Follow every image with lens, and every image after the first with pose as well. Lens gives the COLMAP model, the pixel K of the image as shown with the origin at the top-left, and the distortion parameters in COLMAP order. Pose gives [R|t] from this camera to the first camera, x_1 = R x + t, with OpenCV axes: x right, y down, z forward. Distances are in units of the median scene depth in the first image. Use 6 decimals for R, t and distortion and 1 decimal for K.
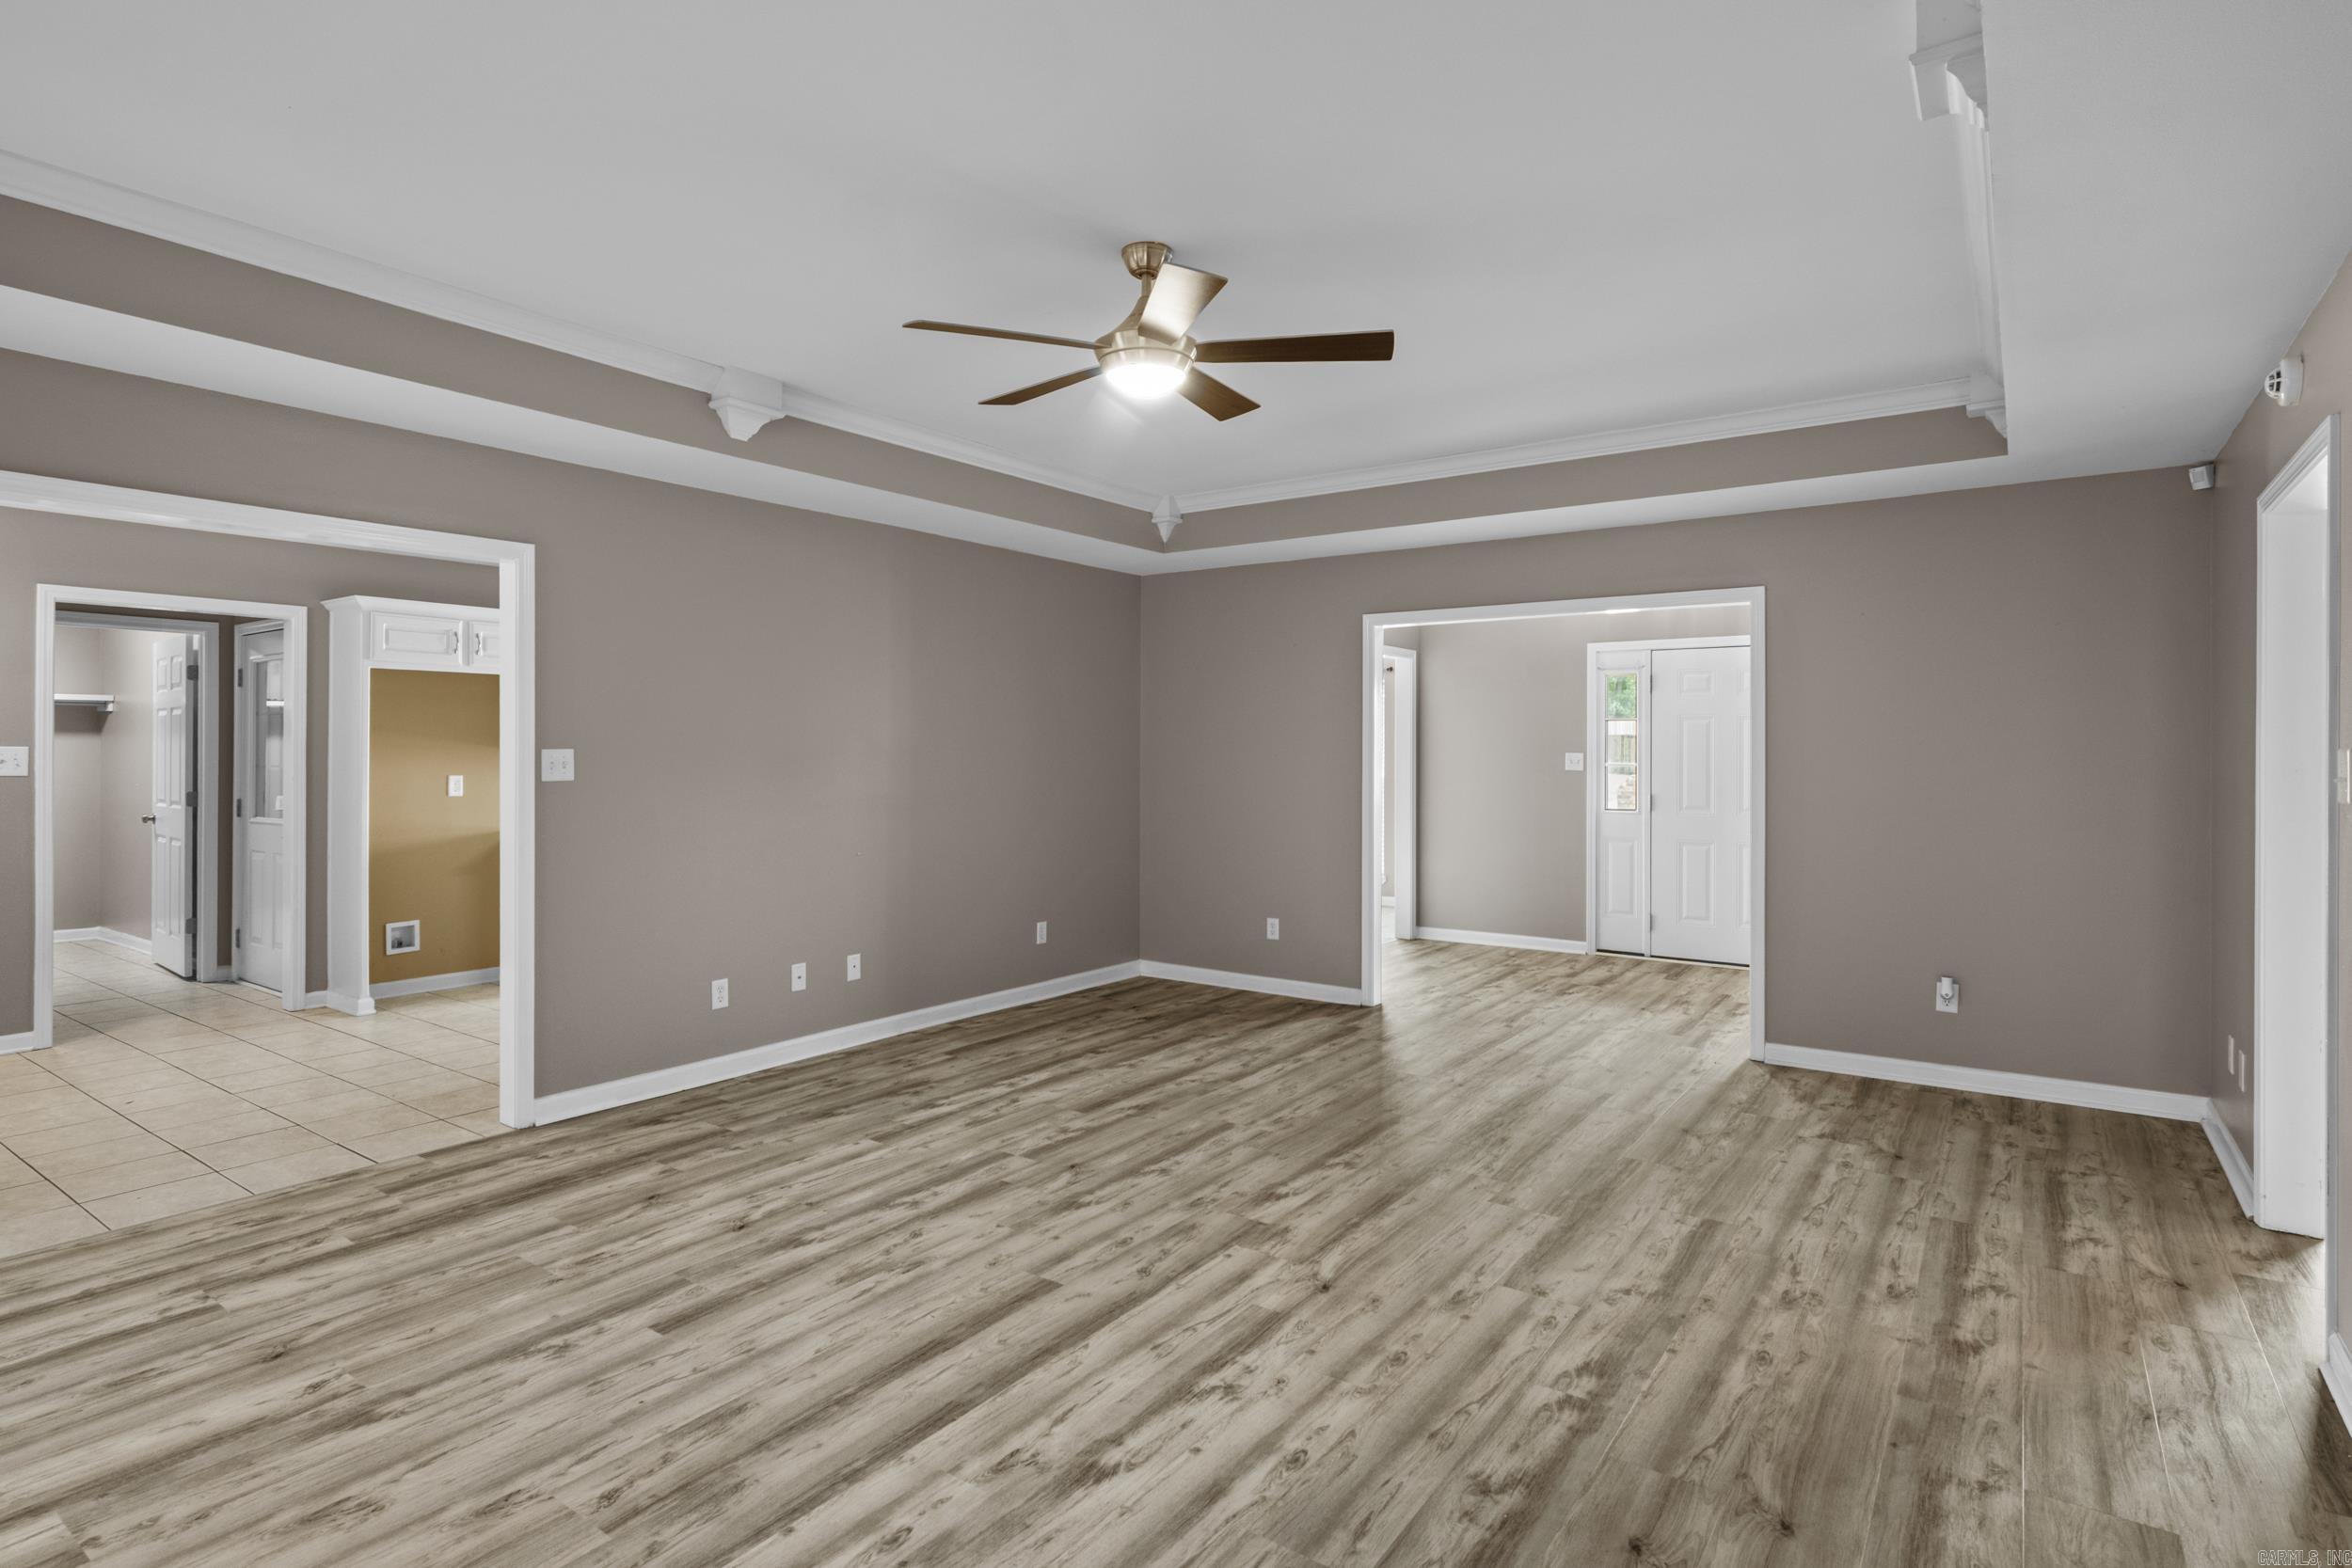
lens RADIAL K [[1187.6, 0, 1165.9], [0, 1187.6, 727.2], [0, 0, 1]] dist [0.003642, 0.001534]
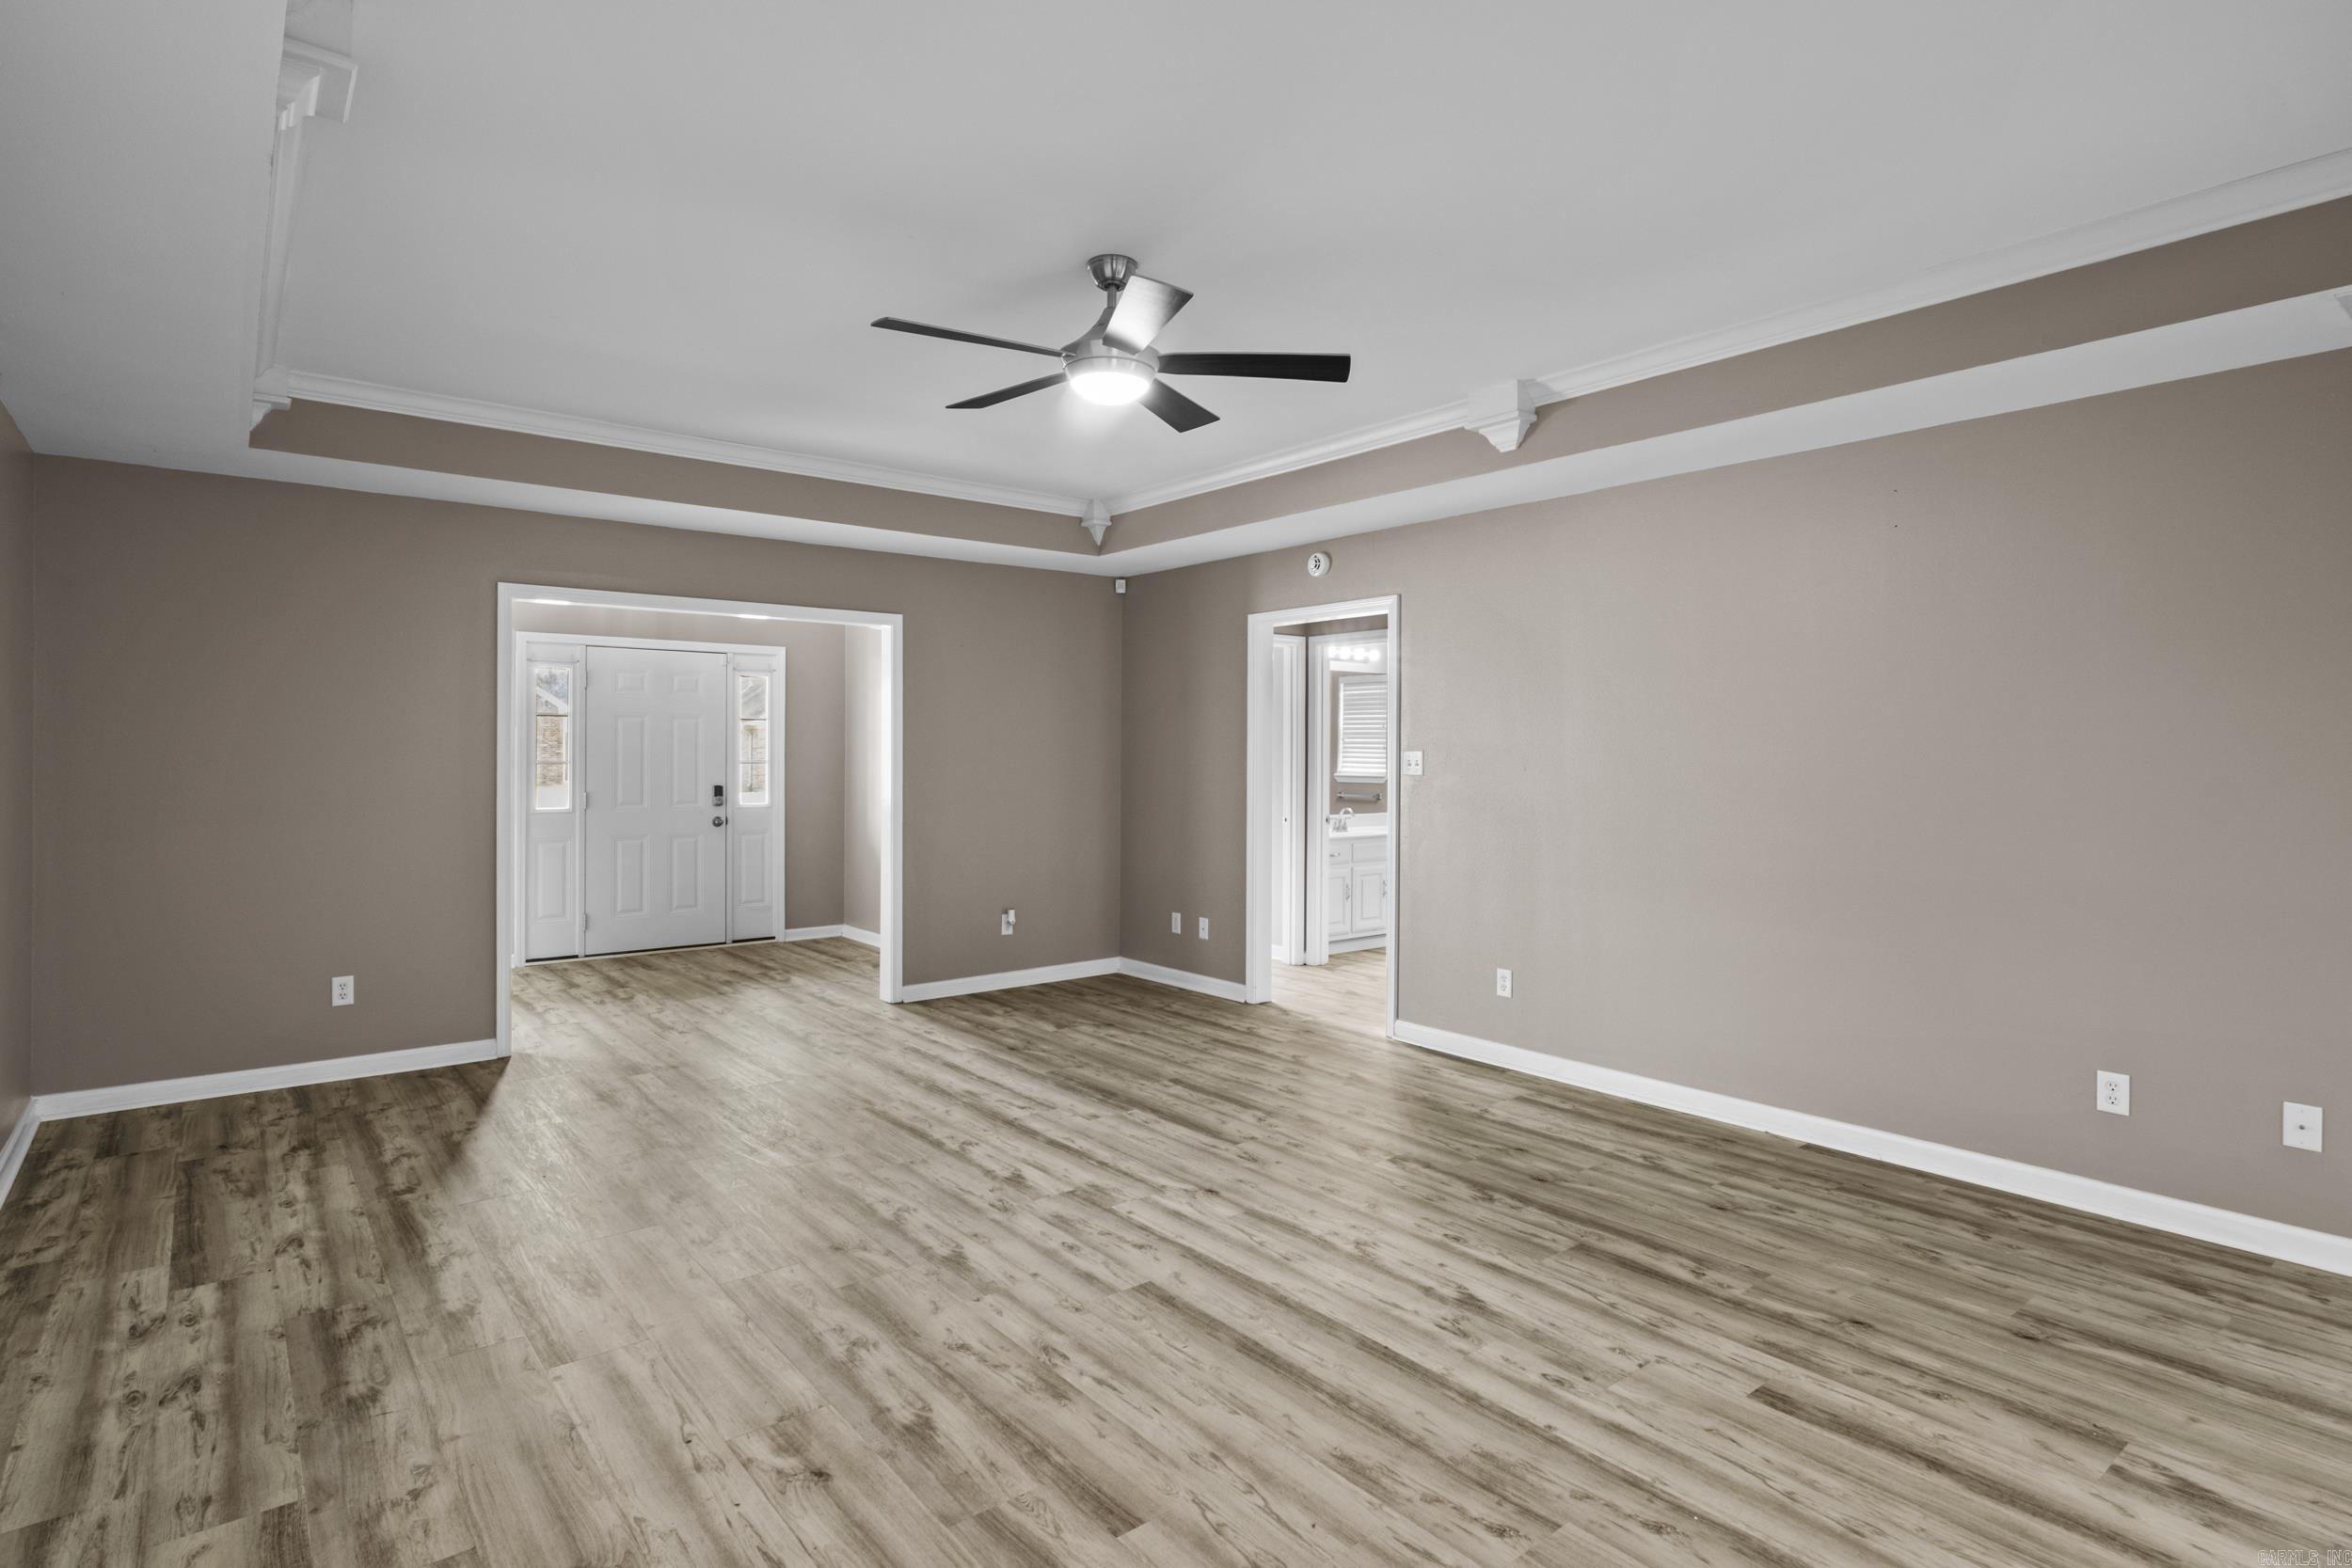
lens RADIAL K [[1183.6, 0, 1144.9], [0, 1183.6, 758.3], [0, 0, 1]] dist [0.000794, 0.000492]
pose [[0.283678, -0.005419, 0.958904, -0.997266], [-0.022305, 0.999676, 0.012248, 0.013961], [-0.958660, -0.024863, 0.283465, 0.697873]]
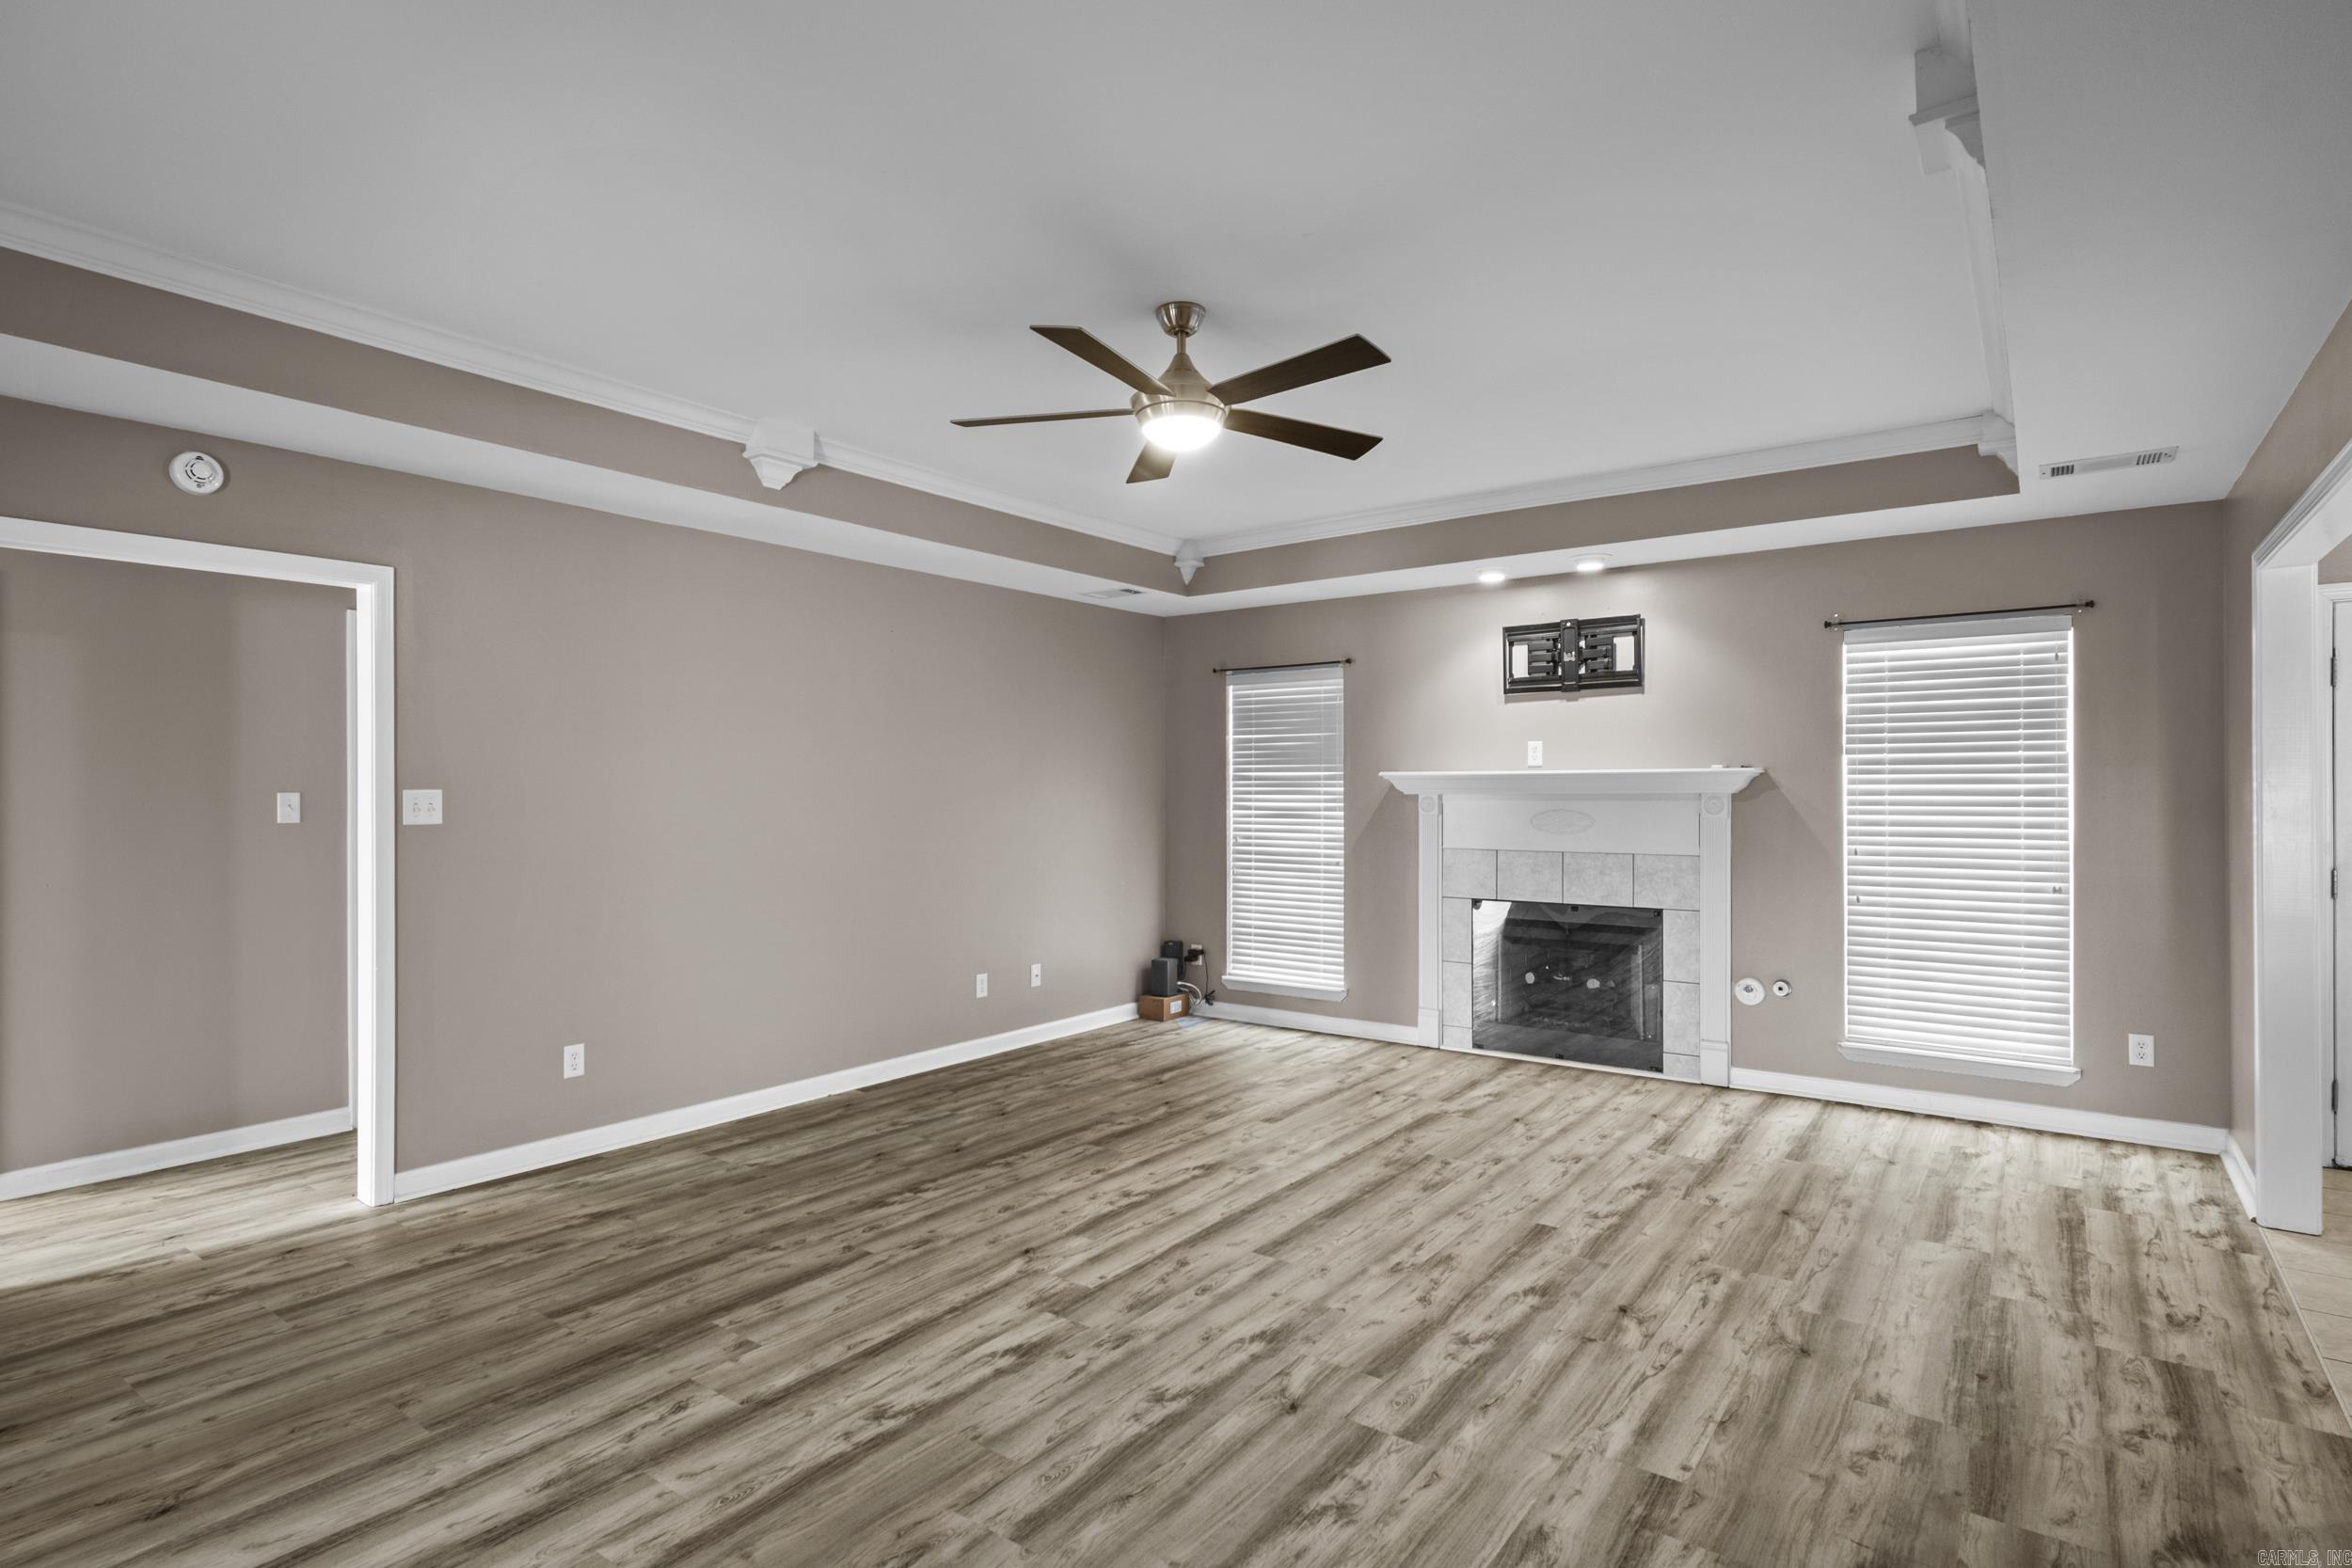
lens RADIAL K [[1191.5, 0, 1158.9], [0, 1191.5, 785.7], [0, 0, 1]] dist [0.003203, 0.000771]
pose [[-0.999662, 0.000751, 0.025970, -0.024705], [0.000103, 0.999688, -0.024958, 0.041895], [-0.025980, -0.024947, -0.999351, 2.075919]]
